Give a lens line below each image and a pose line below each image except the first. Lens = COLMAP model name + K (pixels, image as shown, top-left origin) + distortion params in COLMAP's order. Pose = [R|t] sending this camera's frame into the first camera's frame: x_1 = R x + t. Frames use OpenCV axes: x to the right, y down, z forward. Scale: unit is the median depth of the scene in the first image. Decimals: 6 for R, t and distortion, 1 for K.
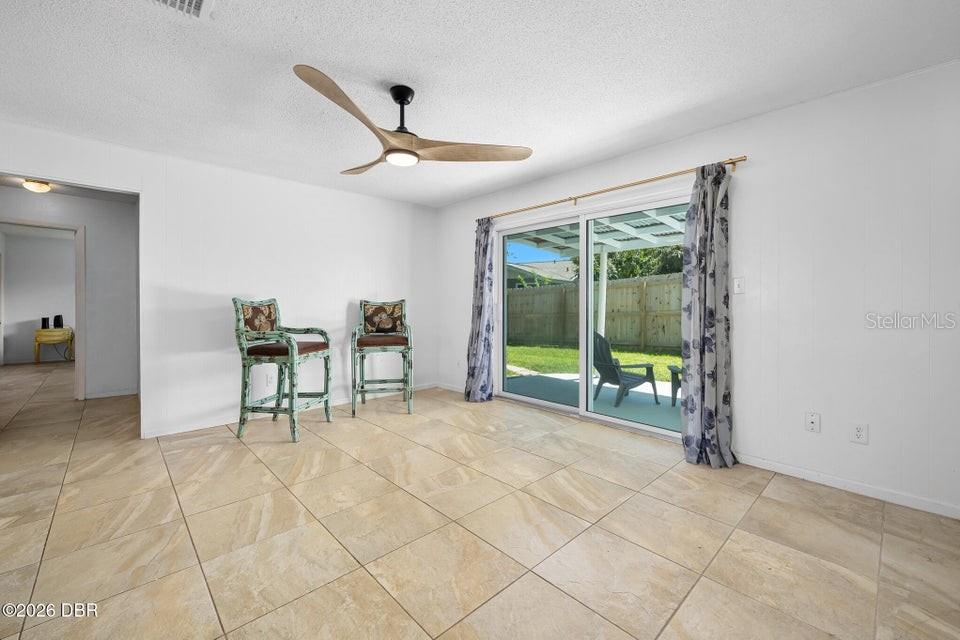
lens RADIAL K [[395.5, 0, 476.5], [0, 395.5, 315.5], [0, 0, 1]] dist [0.000293, 0.000083]
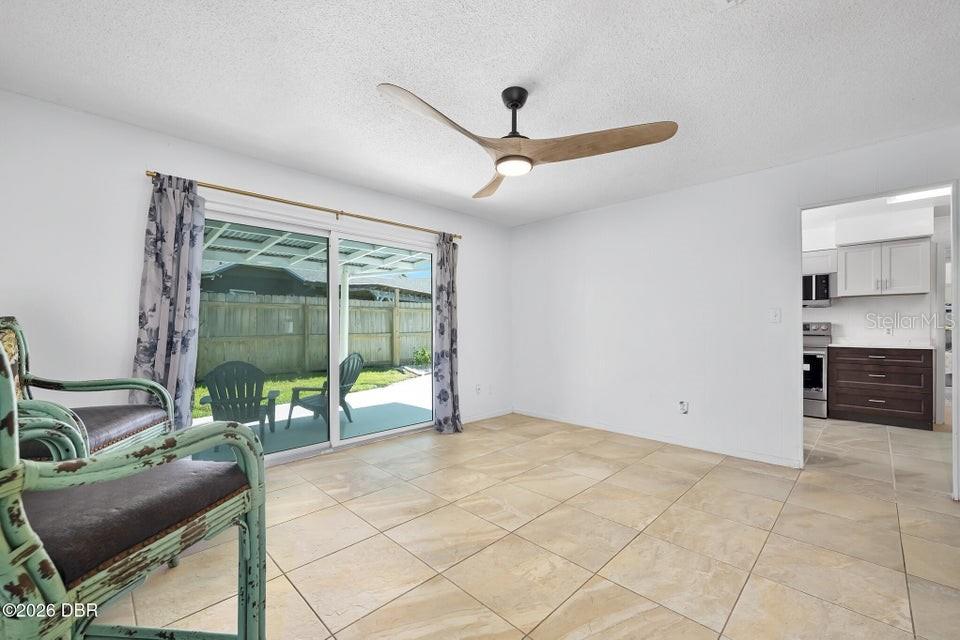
lens RADIAL K [[388.2, 0, 498.6], [0, 388.2, 328.9], [0, 0, 1]] dist [0.000555, 0.000133]
pose [[-0.058252, -0.006857, 0.998278, -1.034227], [0.032342, 0.999439, 0.008752, -0.029795], [-0.997778, 0.032796, -0.057998, 1.039305]]
